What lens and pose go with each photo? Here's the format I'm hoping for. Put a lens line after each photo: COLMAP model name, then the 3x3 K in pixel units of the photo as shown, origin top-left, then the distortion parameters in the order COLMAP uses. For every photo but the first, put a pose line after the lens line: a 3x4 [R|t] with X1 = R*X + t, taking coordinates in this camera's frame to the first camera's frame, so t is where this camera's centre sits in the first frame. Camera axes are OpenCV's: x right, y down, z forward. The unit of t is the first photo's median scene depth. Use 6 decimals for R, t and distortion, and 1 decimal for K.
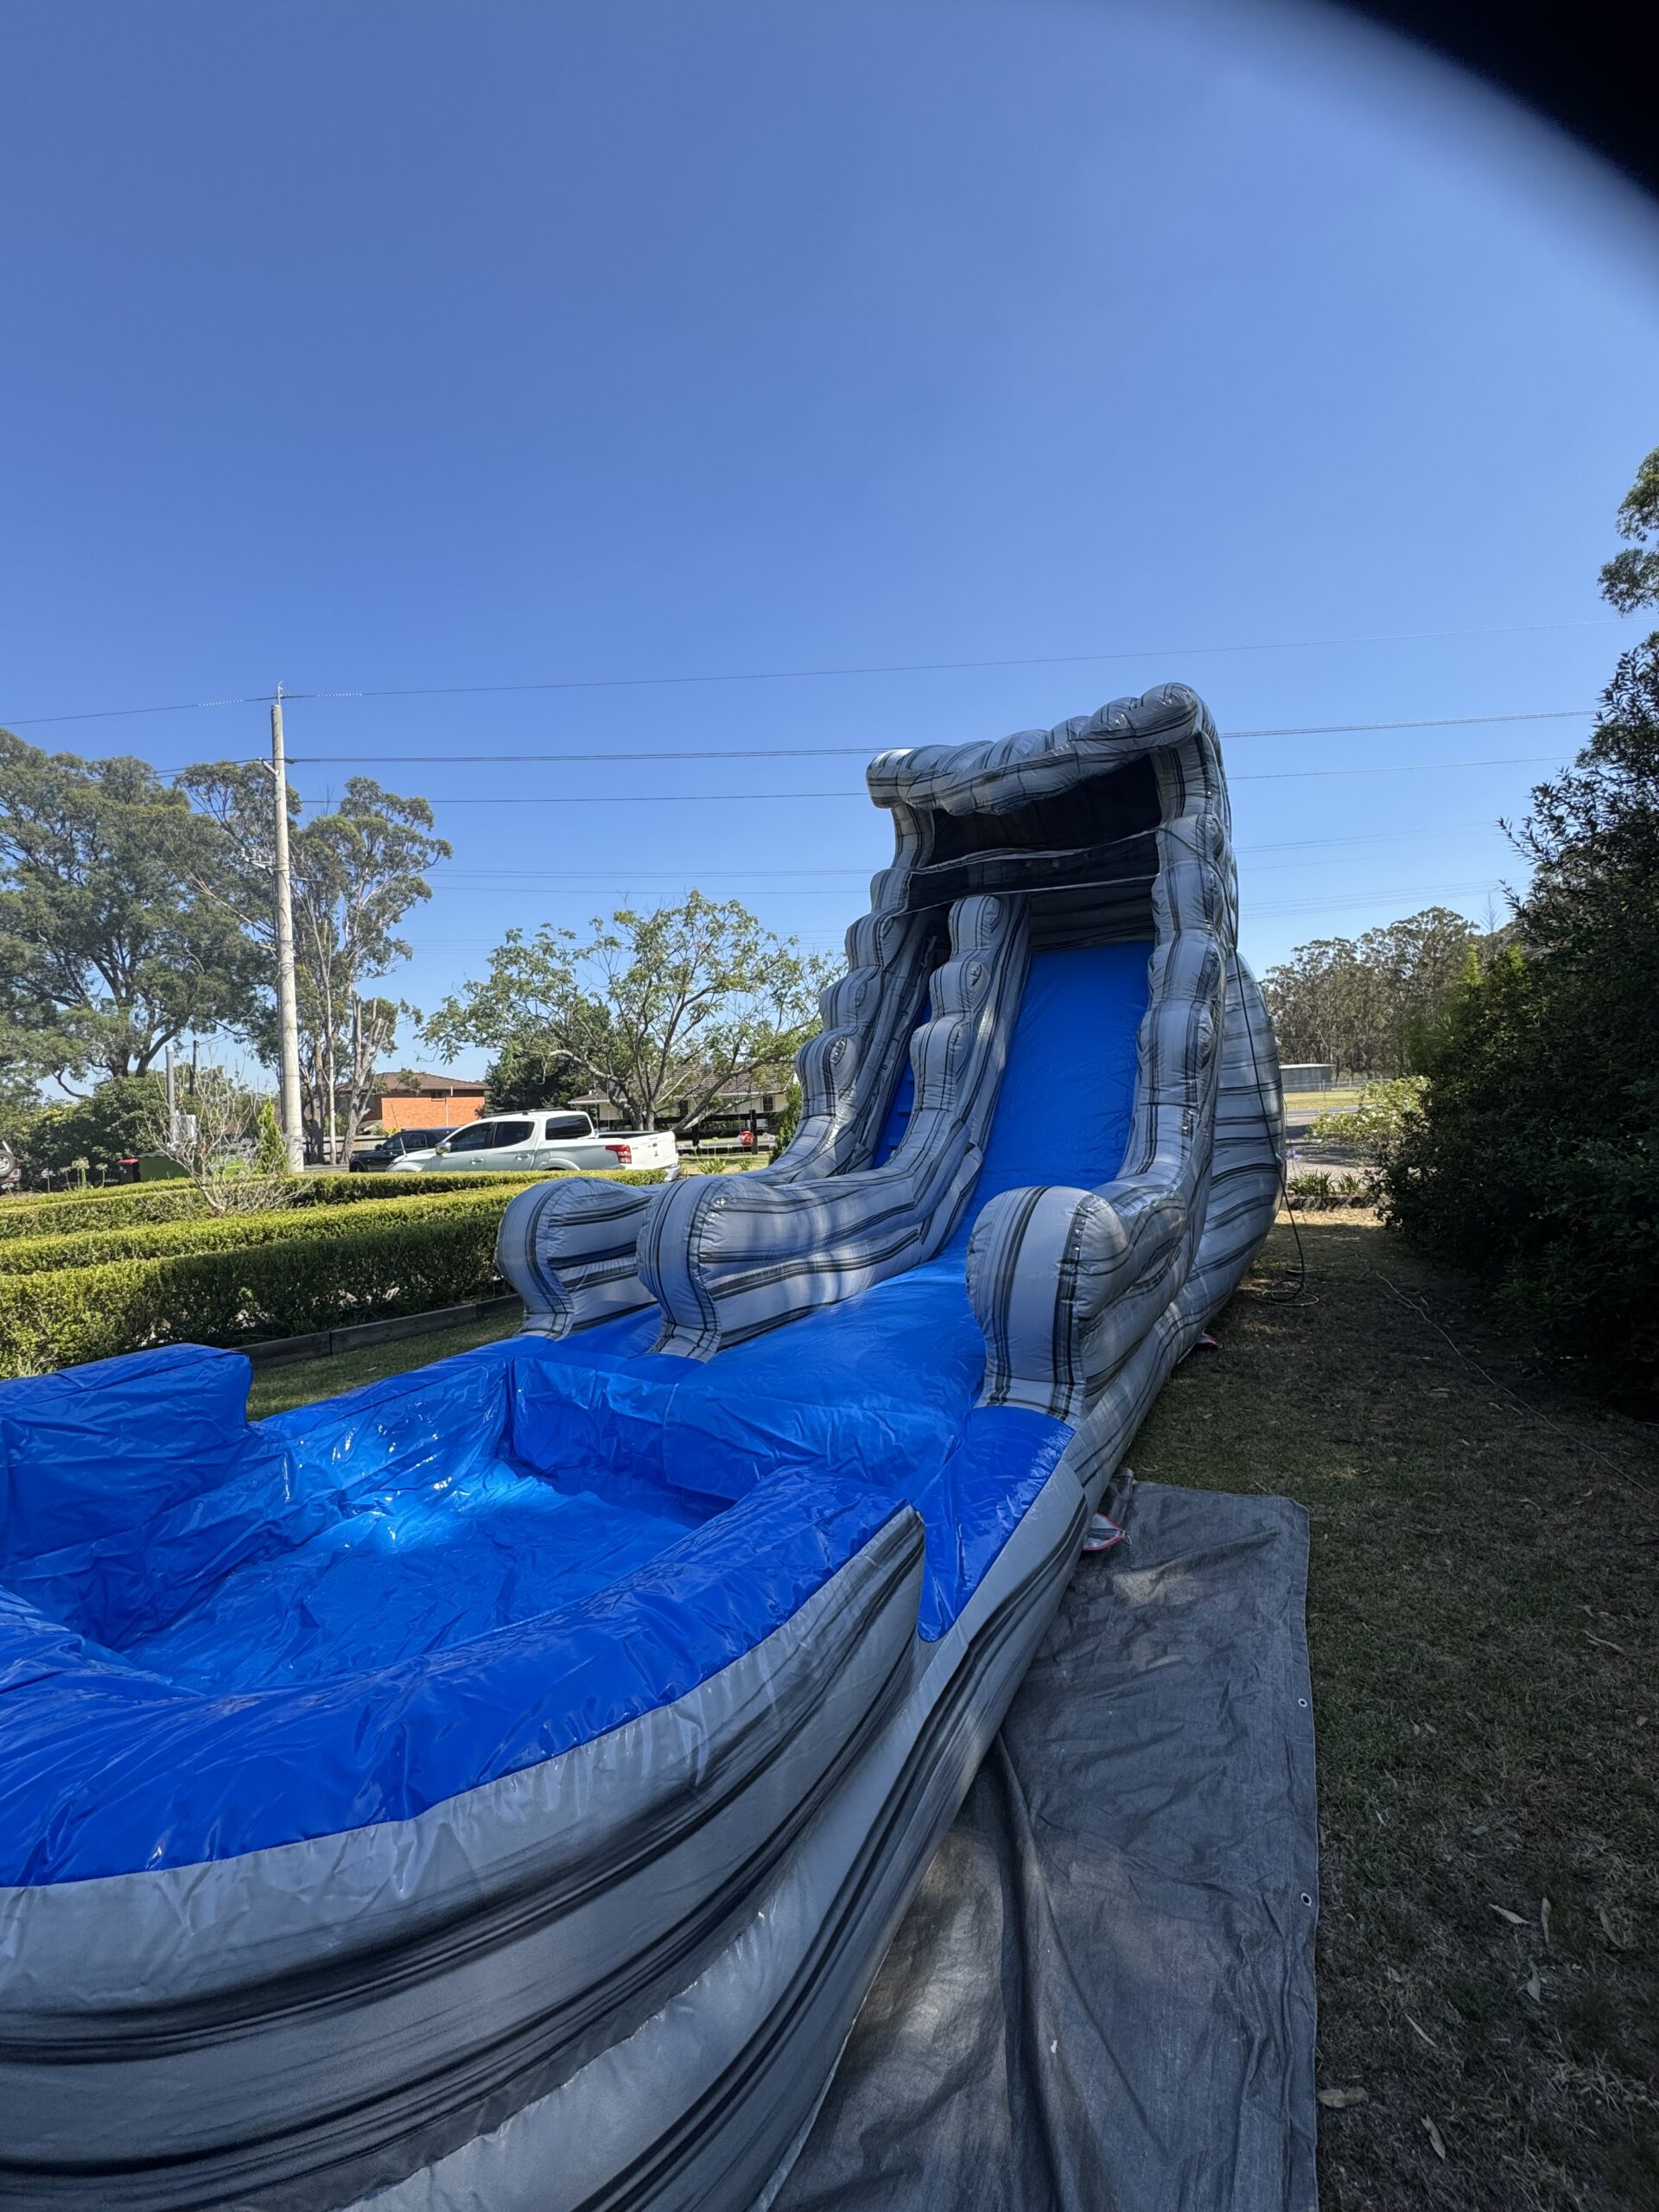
lens RADIAL K [[882.1, 0, 830.2], [0, 882.1, 1108.6], [0, 0, 1]] dist [-0.007036, -0.000027]
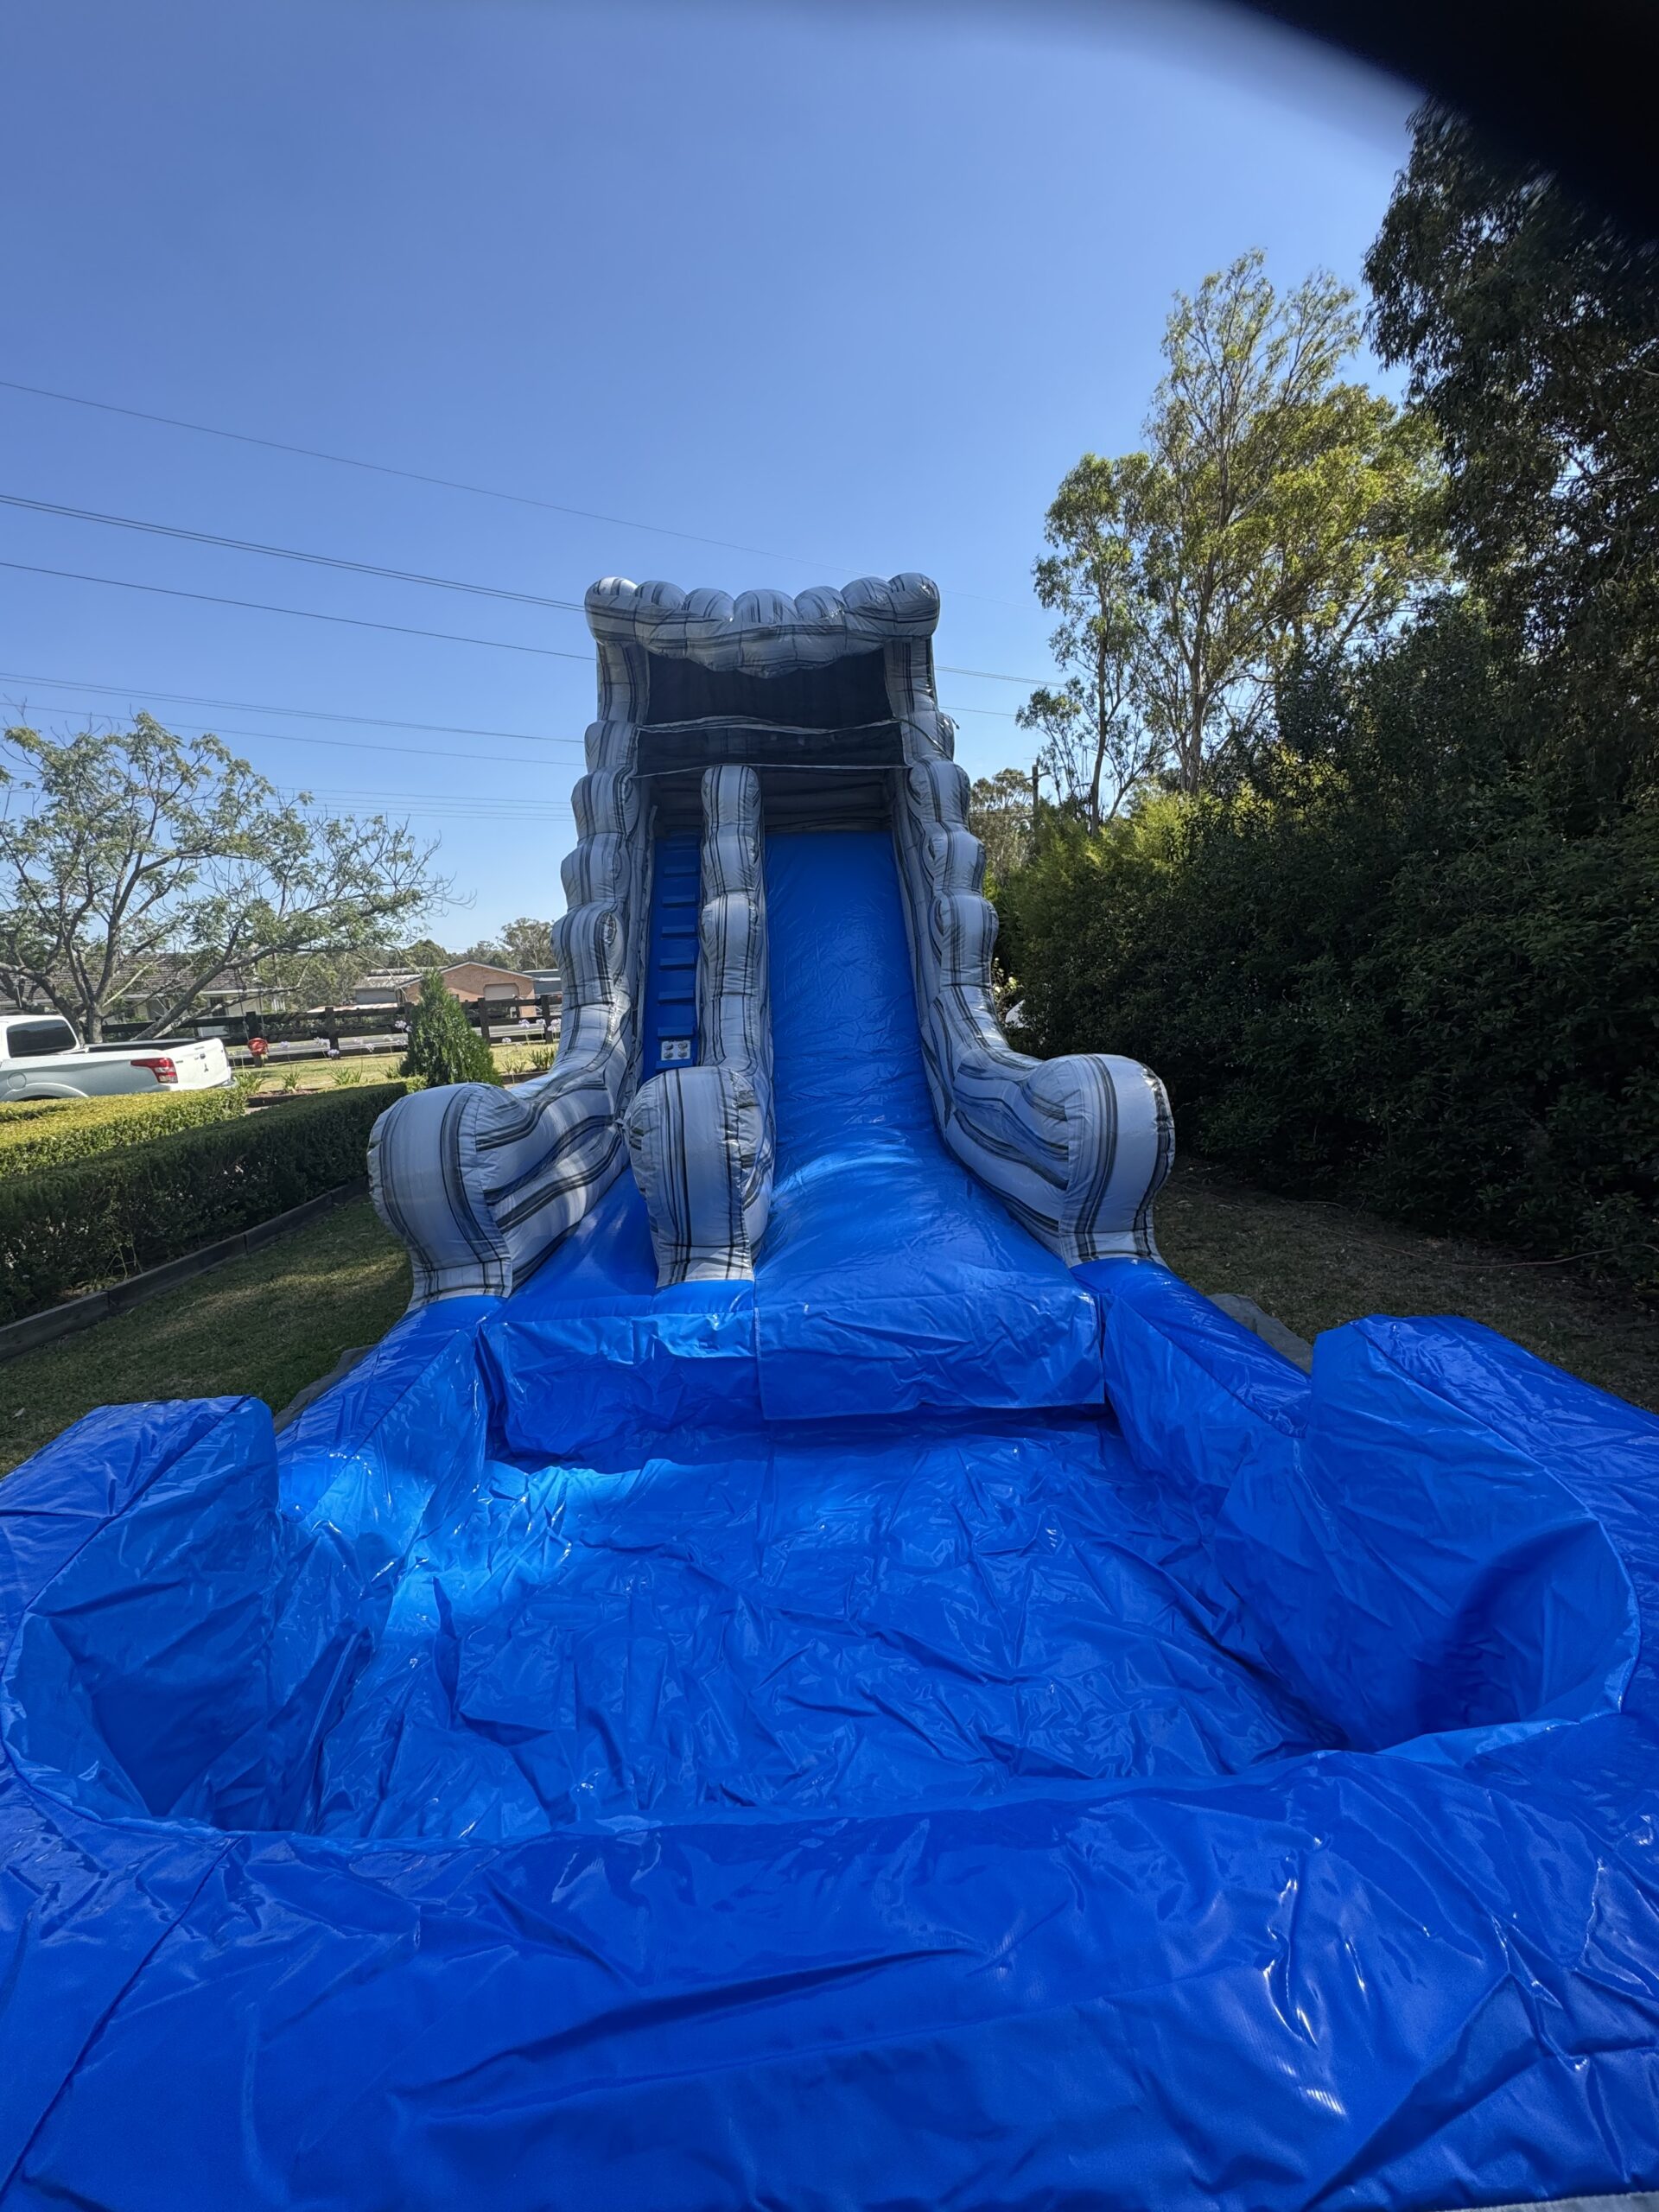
lens RADIAL K [[882.1, 0, 828.2], [0, 882.1, 1108.6], [0, 0, 1]] dist [-0.007036, -0.000027]
pose [[0.838084, -0.081440, 0.539427, -0.268866], [0.019347, 0.992609, 0.119801, 0.009550], [-0.545197, -0.089967, 0.833466, 0.129188]]
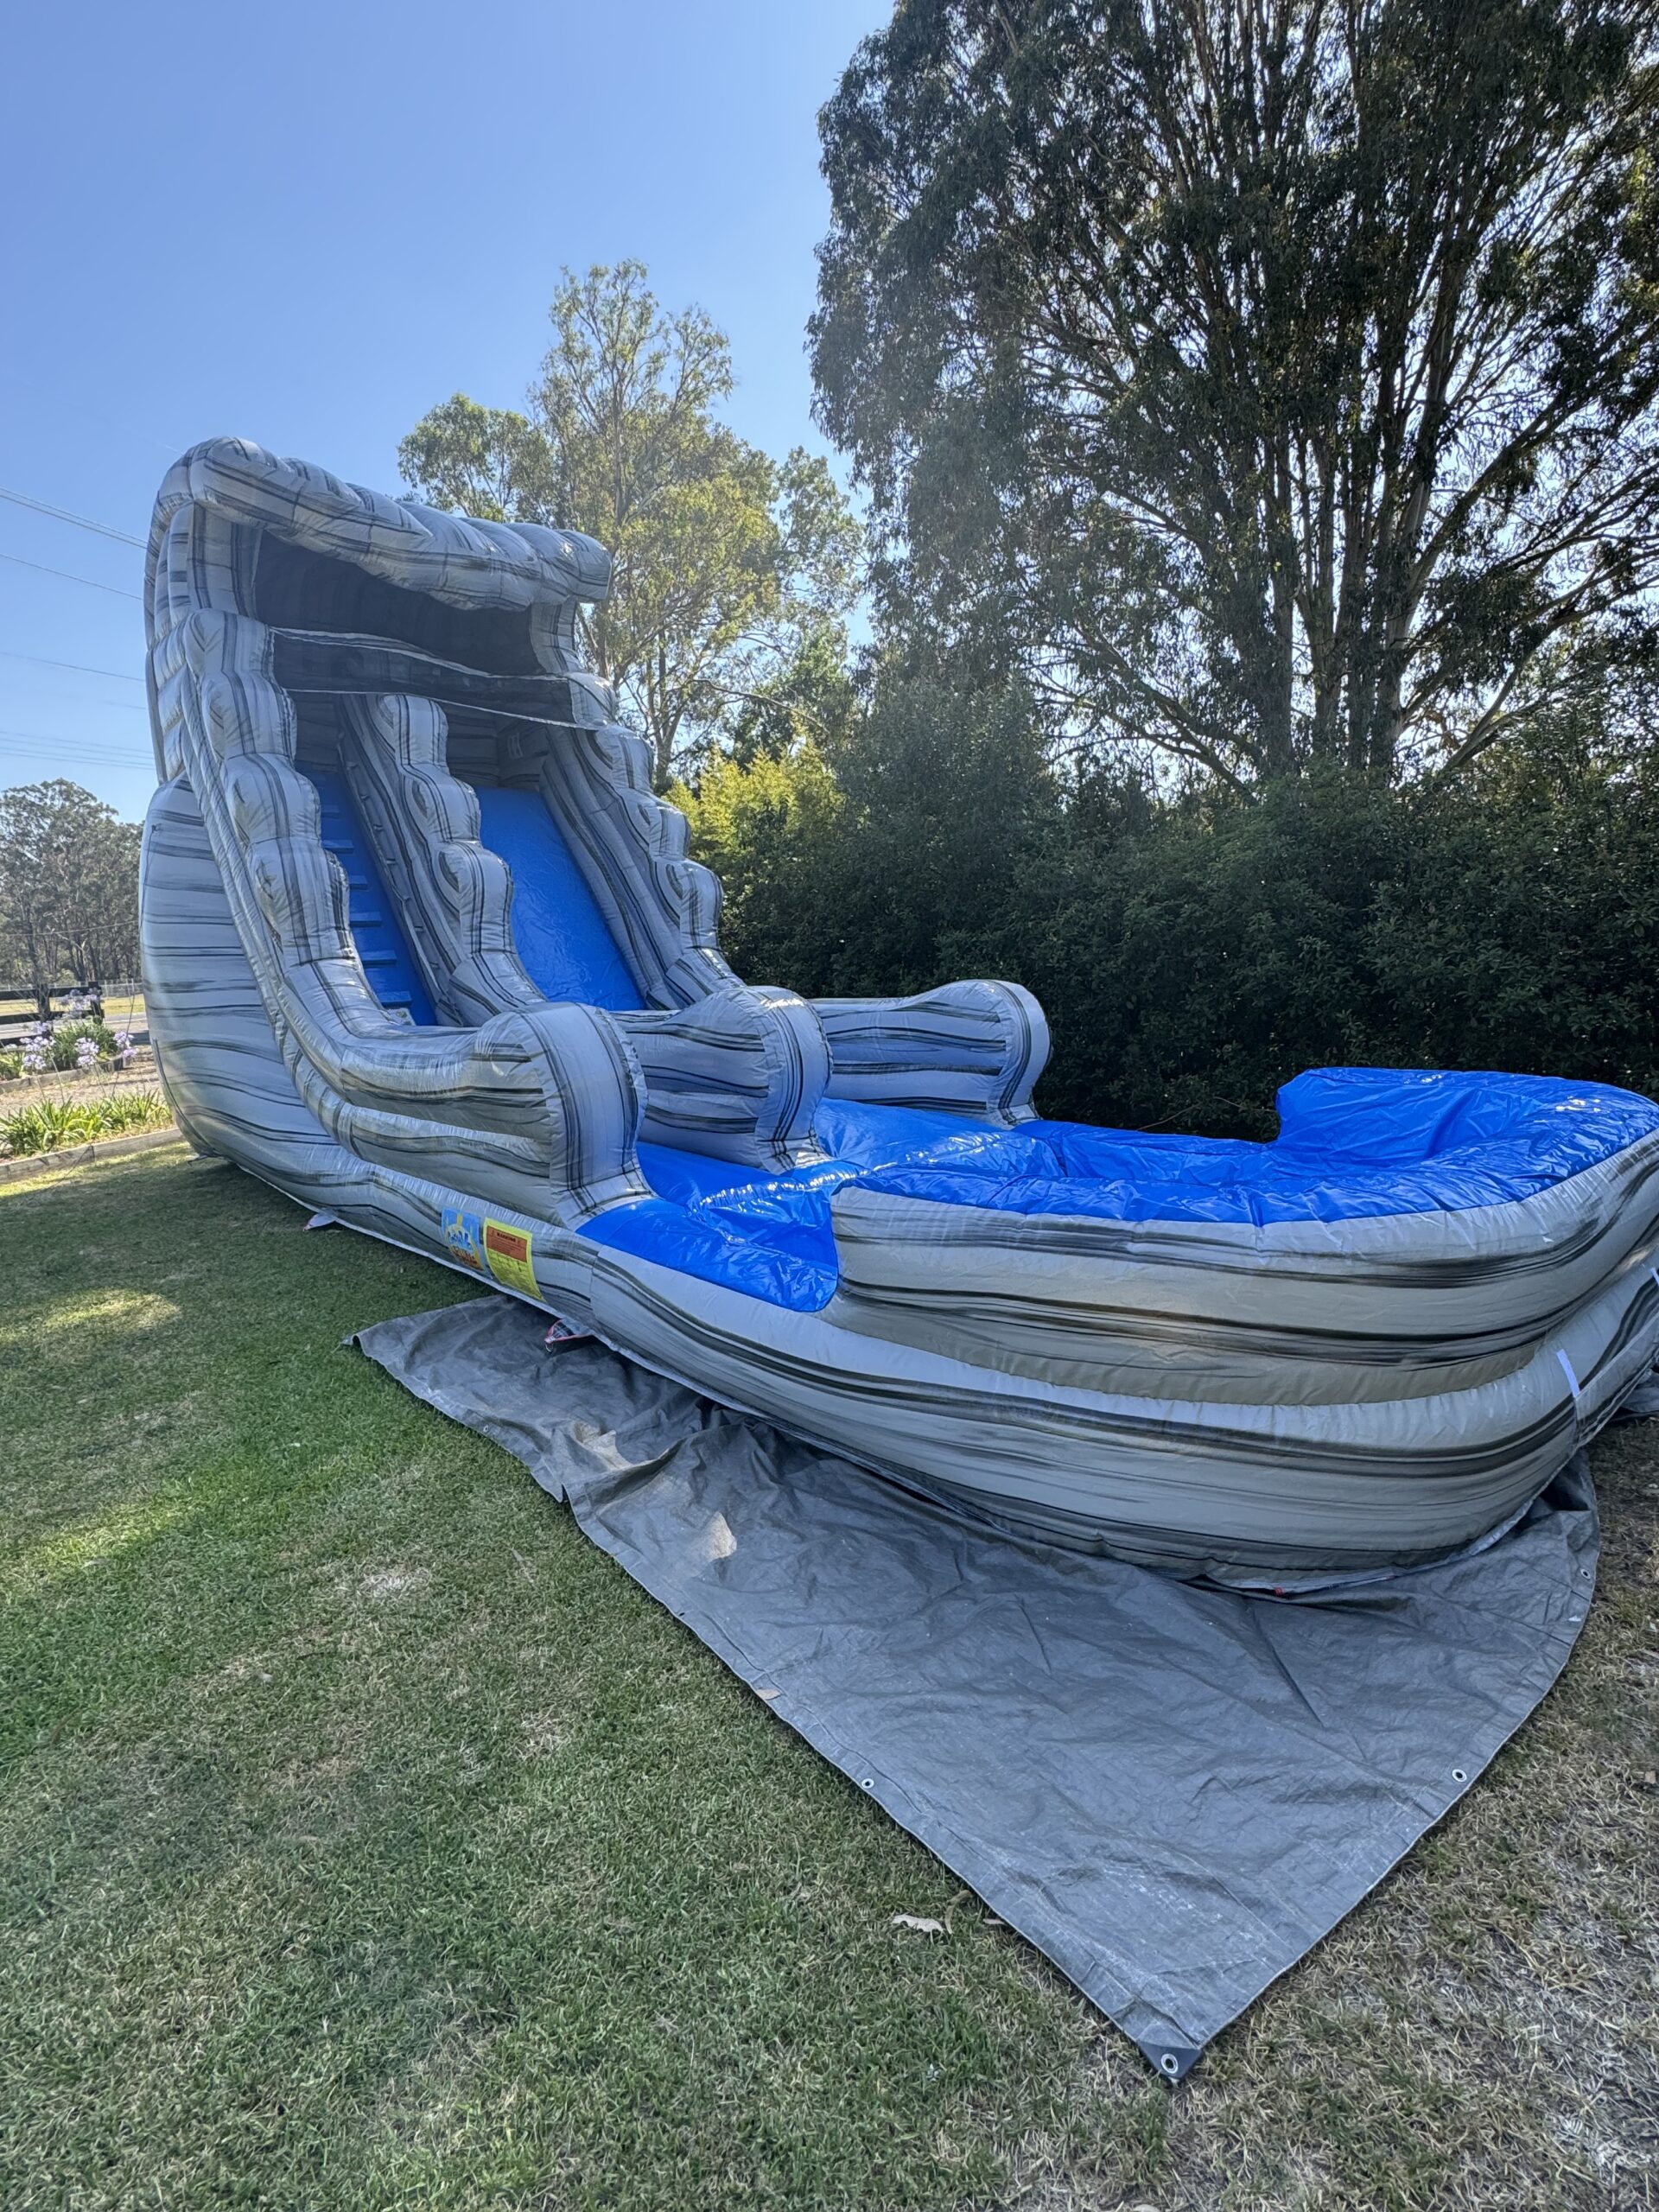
lens RADIAL K [[1047.7, 0, 835.7], [0, 1047.7, 1100.4], [0, 0, 1]] dist [-0.000786, -0.000631]
pose [[0.304966, -0.099868, 0.947112, -0.642327], [0.037458, 0.994975, 0.092854, 0.053298], [-0.951626, 0.007160, 0.307174, 0.319268]]
